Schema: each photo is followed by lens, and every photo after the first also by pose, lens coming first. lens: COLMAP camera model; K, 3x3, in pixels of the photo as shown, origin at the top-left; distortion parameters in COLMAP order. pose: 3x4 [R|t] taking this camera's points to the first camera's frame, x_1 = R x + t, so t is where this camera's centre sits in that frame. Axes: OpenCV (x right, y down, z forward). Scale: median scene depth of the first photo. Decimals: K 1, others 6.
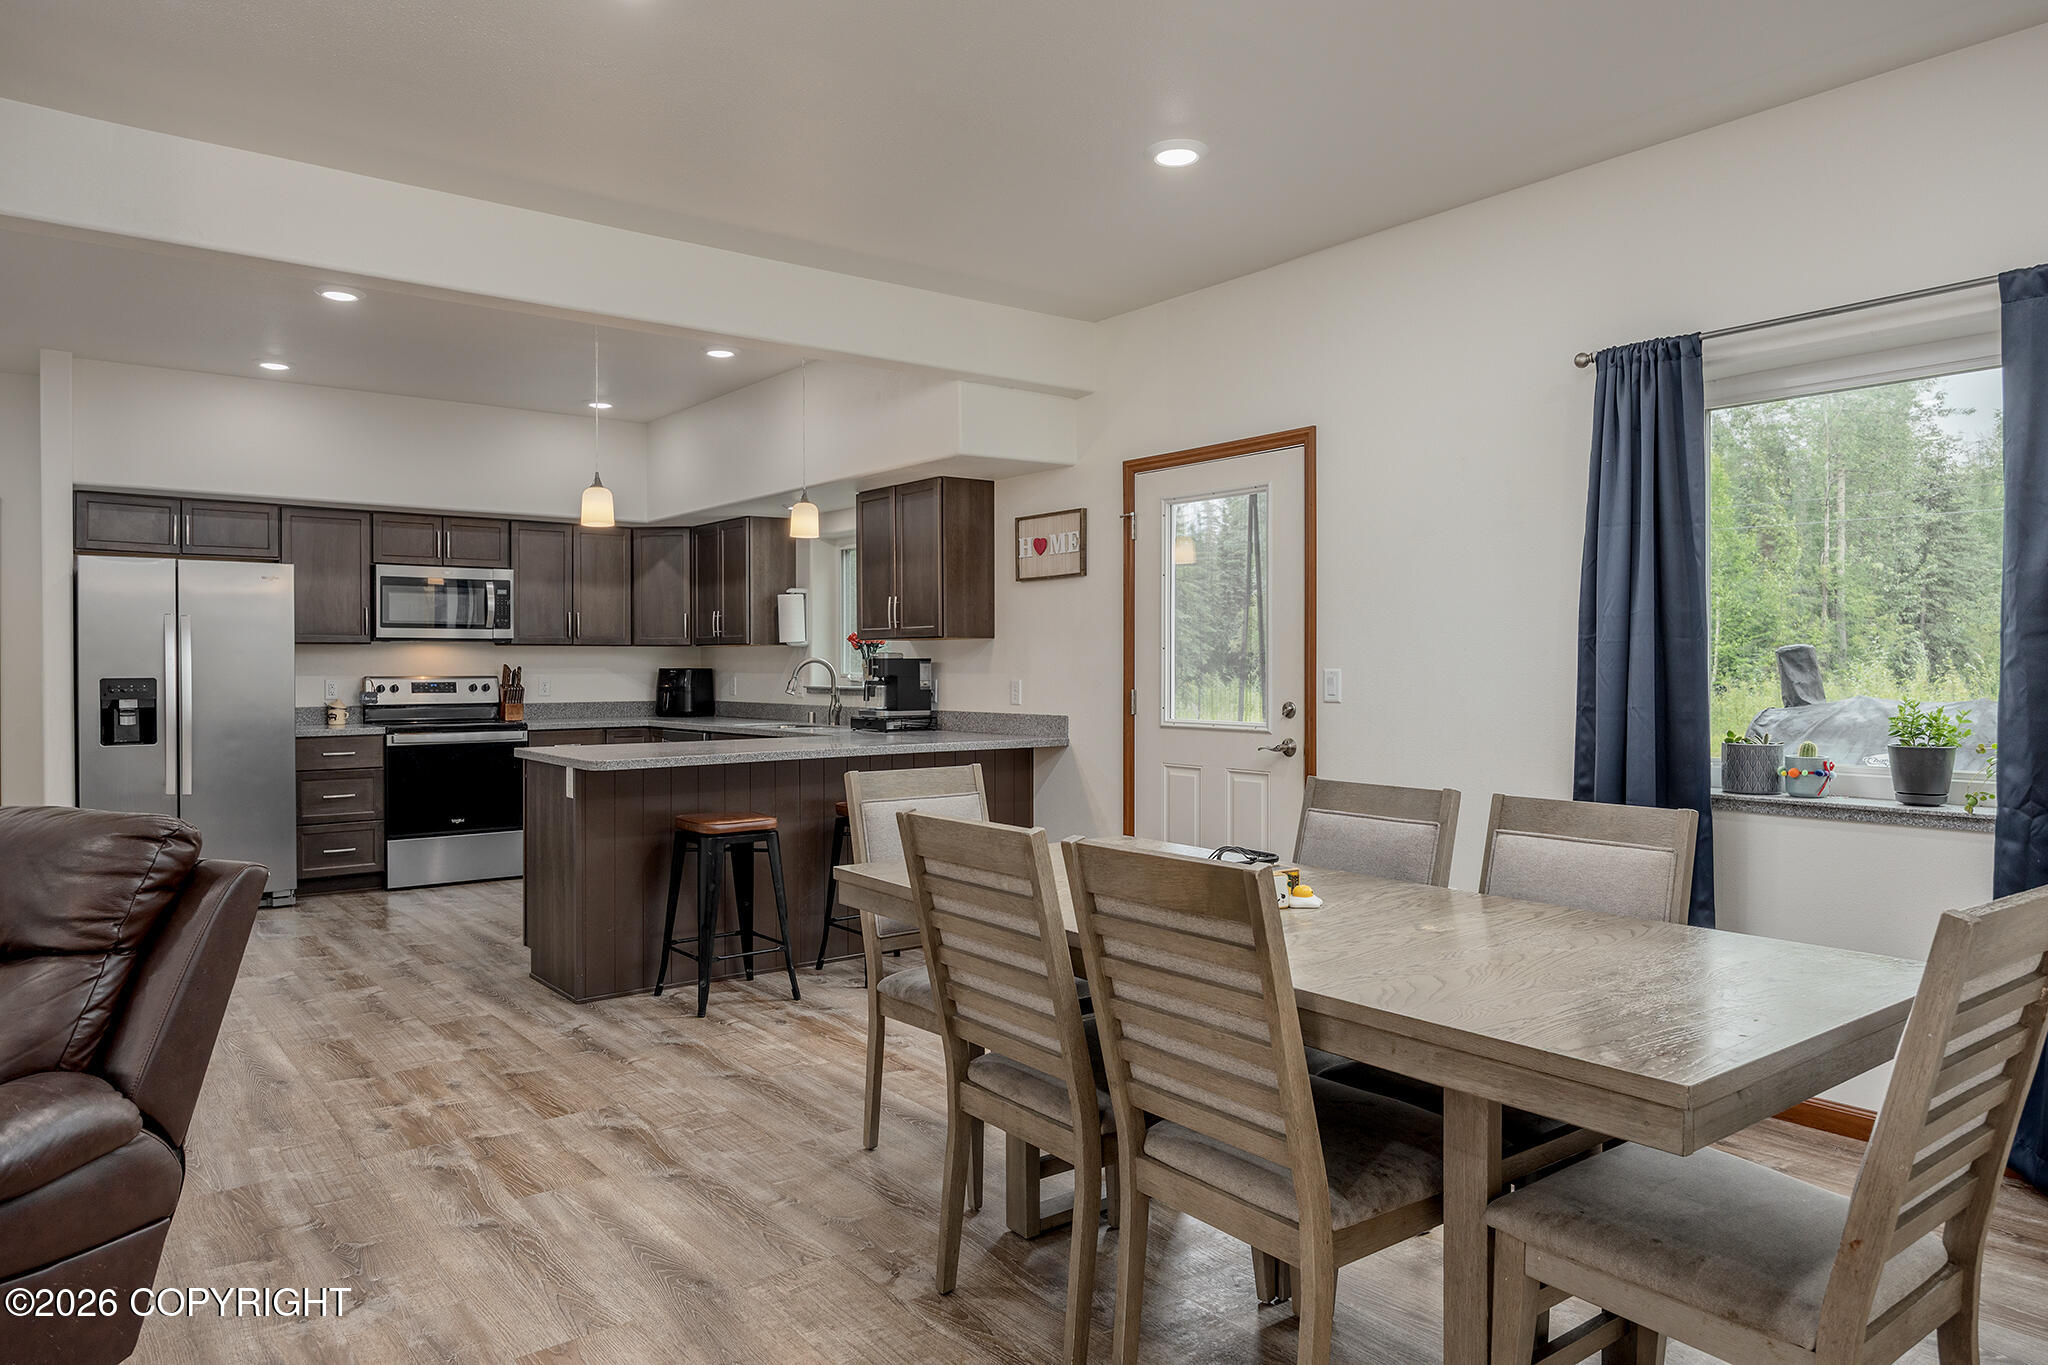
lens RADIAL K [[1338.8, 0, 1032.9], [0, 1338.8, 677.0], [0, 0, 1]] dist [0.000322, -0.003654]
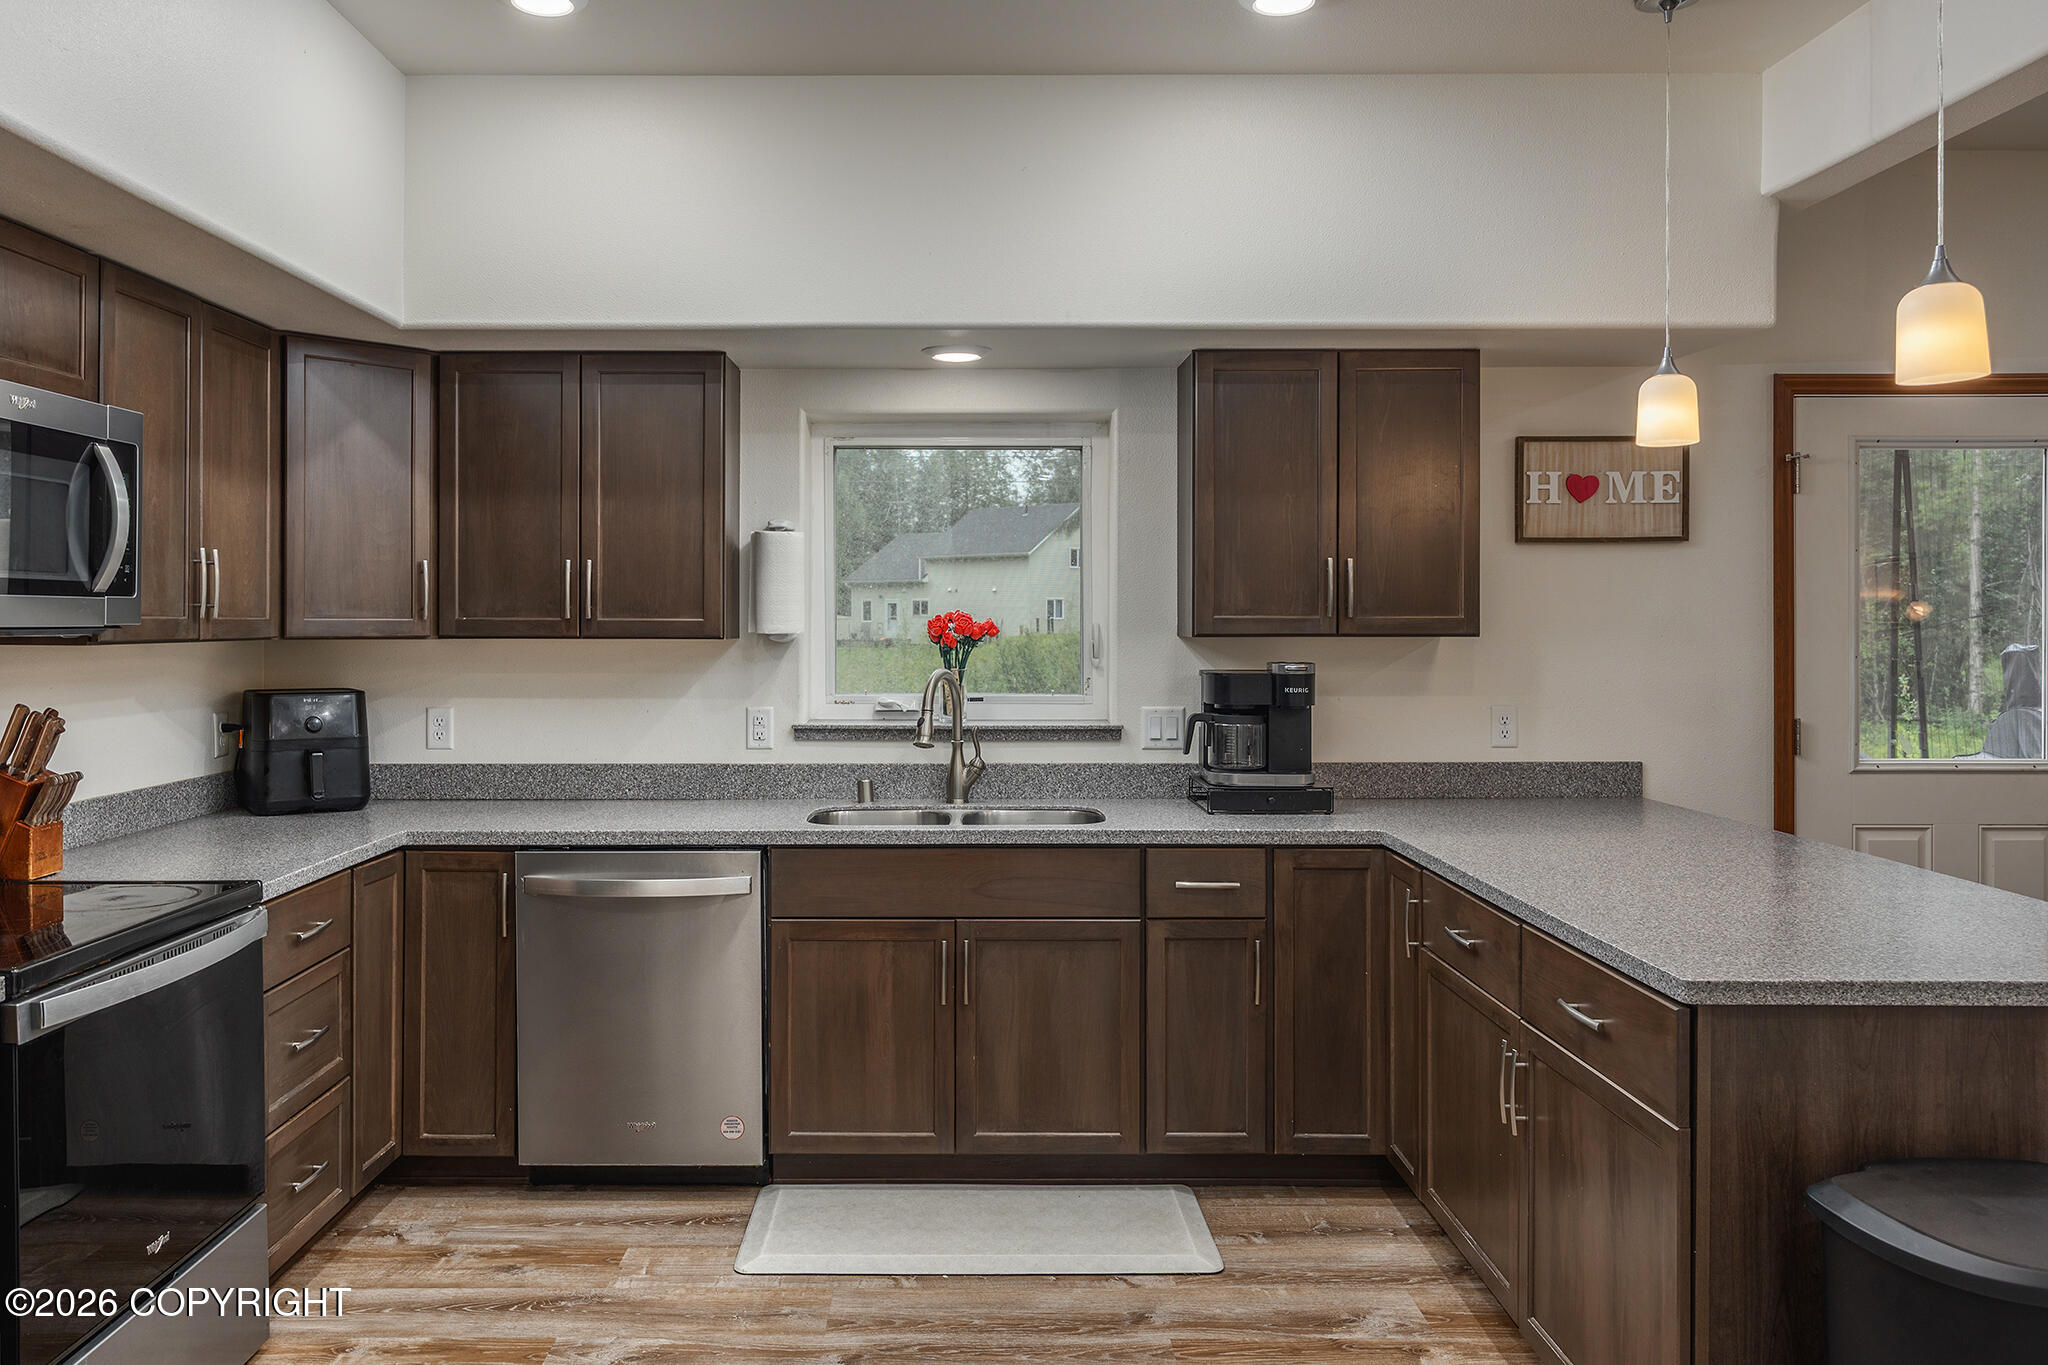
lens RADIAL K [[1509.3, 0, 969.0], [0, 1509.3, 622.3], [0, 0, 1]] dist [-0.001789, 0.000899]
pose [[0.613973, 0.000540, 0.789326, -0.567176], [0.006057, 0.999967, -0.005395, -0.027001], [-0.789303, 0.008093, 0.613950, 0.632456]]
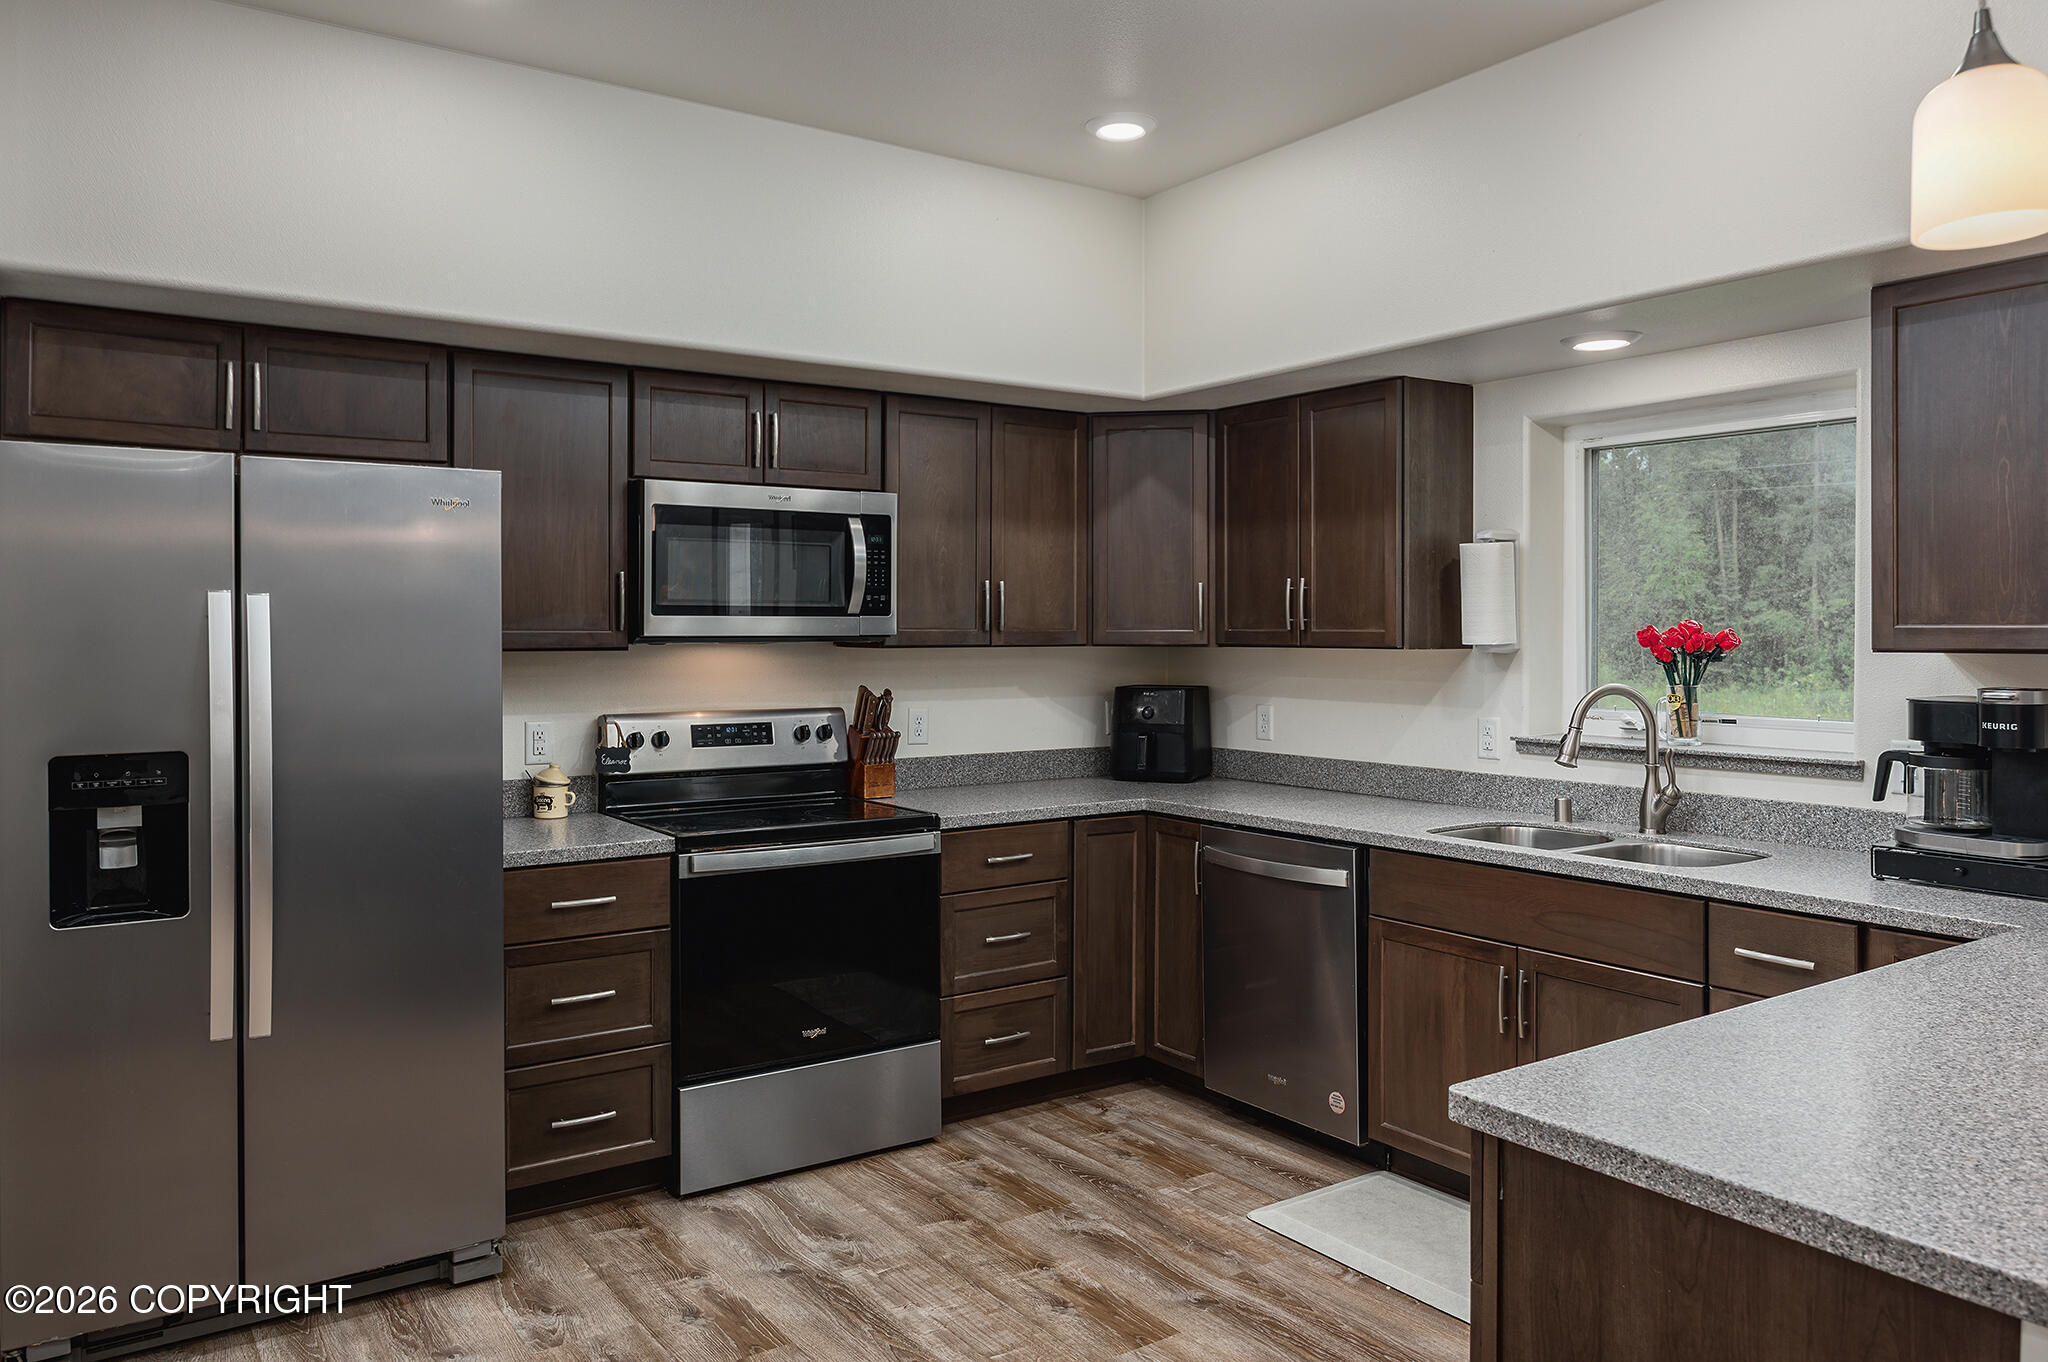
lens RADIAL K [[1457.0, 0, 1018.0], [0, 1457.0, 638.0], [0, 0, 1]] dist [-0.001578, 0.001129]
pose [[0.998318, 0.000510, -0.057968, -0.320924], [-0.000744, 0.999992, -0.004010, -0.026272], [0.057965, 0.004046, 0.998310, 0.486943]]
